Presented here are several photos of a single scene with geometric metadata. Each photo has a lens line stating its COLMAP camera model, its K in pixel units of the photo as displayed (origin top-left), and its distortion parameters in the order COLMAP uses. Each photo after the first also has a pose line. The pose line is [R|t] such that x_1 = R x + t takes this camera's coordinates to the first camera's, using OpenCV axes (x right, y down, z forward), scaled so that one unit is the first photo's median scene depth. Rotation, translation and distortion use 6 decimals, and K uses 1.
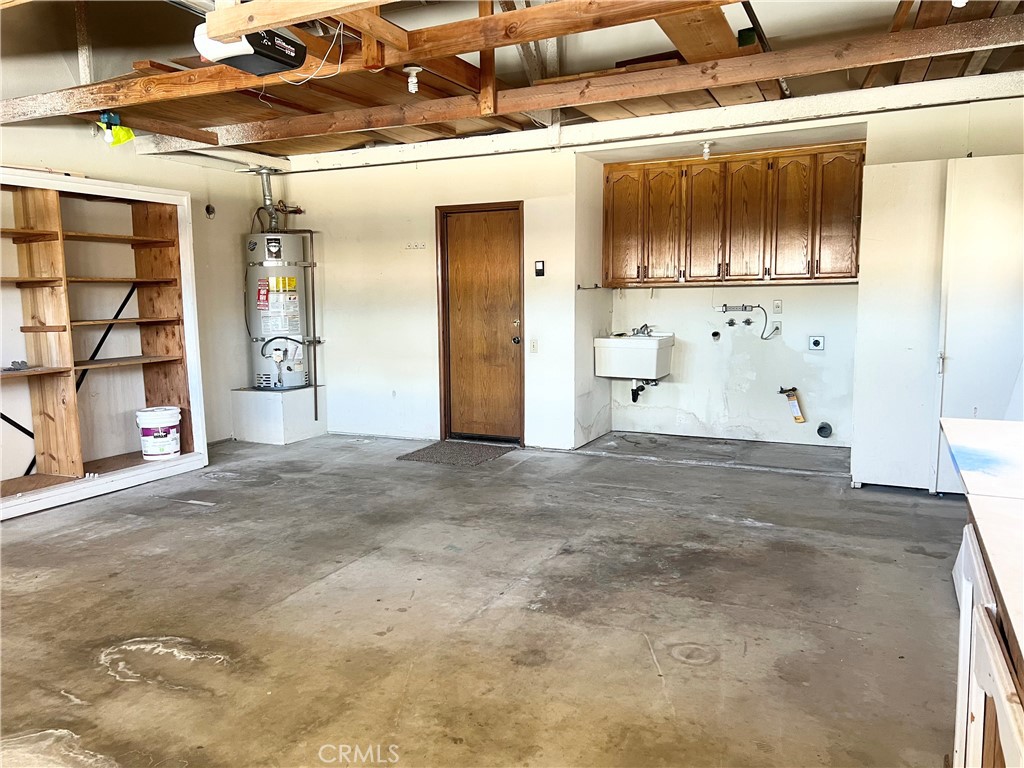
lens RADIAL K [[772.0, 0, 511.6], [0, 772.0, 382.2], [0, 0, 1]] dist [0.004861, -0.001951]
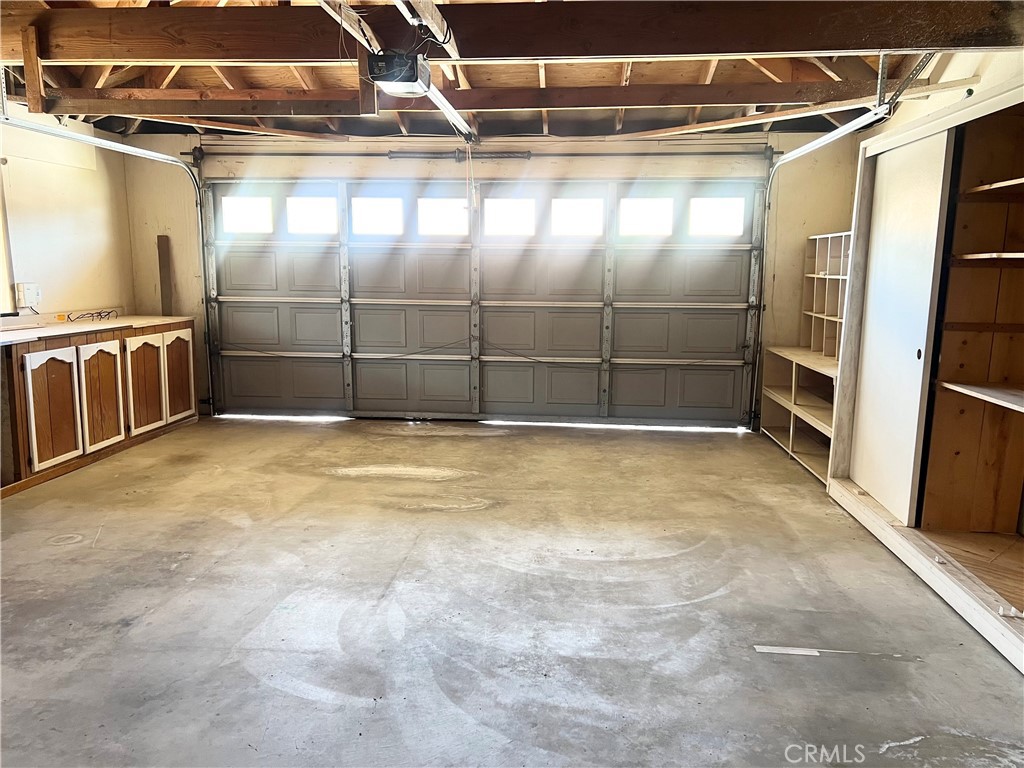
lens RADIAL K [[772.0, 0, 512.5], [0, 772.0, 382.0], [0, 0, 1]] dist [0.004861, -0.001951]
pose [[-0.934295, 0.060022, -0.351412, -0.040217], [-0.038214, 0.963183, 0.266115, -0.302279], [0.354447, 0.262059, -0.897604, 2.363168]]
